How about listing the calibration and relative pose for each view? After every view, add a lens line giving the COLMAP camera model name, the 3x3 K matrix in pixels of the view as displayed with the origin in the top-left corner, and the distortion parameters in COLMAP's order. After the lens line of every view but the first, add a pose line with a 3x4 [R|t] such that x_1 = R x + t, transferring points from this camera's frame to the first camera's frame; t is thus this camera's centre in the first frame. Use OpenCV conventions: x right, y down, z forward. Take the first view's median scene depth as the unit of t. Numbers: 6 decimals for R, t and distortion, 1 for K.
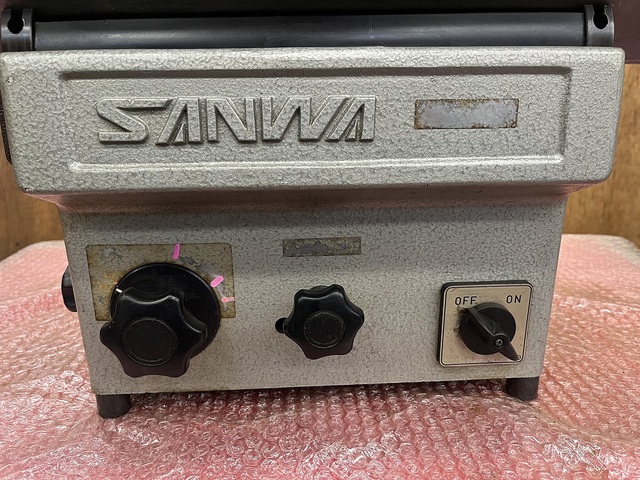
lens RADIAL K [[499.1, 0, 320.4], [0, 499.1, 239.7], [0, 0, 1]] dist [0.050398, -0.095033]
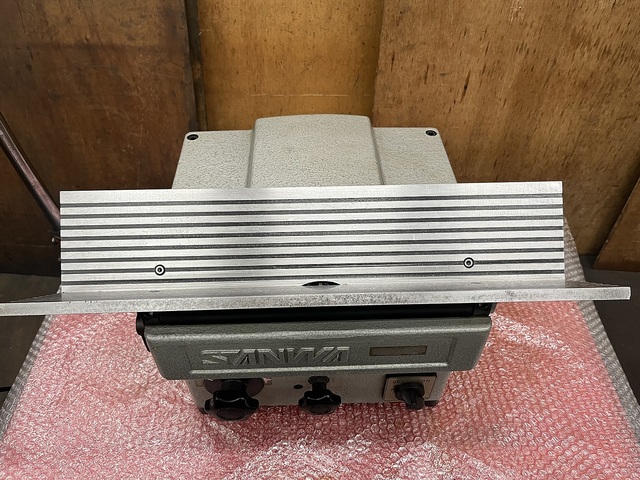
lens RADIAL K [[499.1, 0, 319.2], [0, 499.1, 241.8], [0, 0, 1]] dist [0.050398, -0.095033]
pose [[0.999746, 0.022019, -0.004817, 0.000447], [-0.016801, 0.870470, 0.491935, -1.232556], [0.015025, -0.491729, 0.870619, -0.338619]]
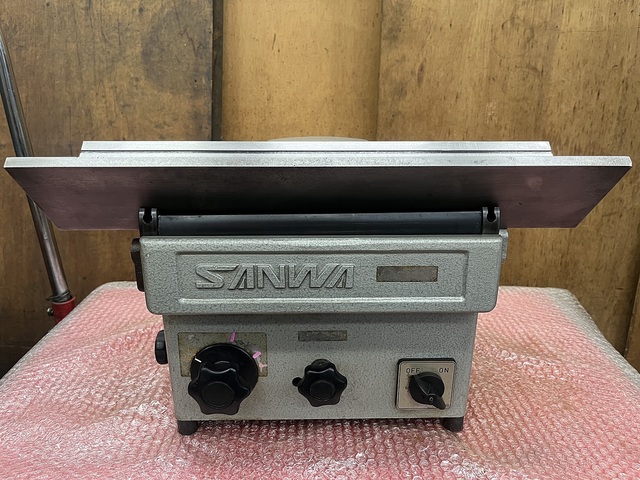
lens RADIAL K [[499.1, 0, 318.0], [0, 499.1, 242.7], [0, 0, 1]] dist [0.050398, -0.095033]
pose [[0.999399, 0.023782, -0.025220, 0.021548], [-0.022970, 0.999224, 0.031990, -0.332526], [0.025961, -0.031391, 0.999170, -0.588093]]
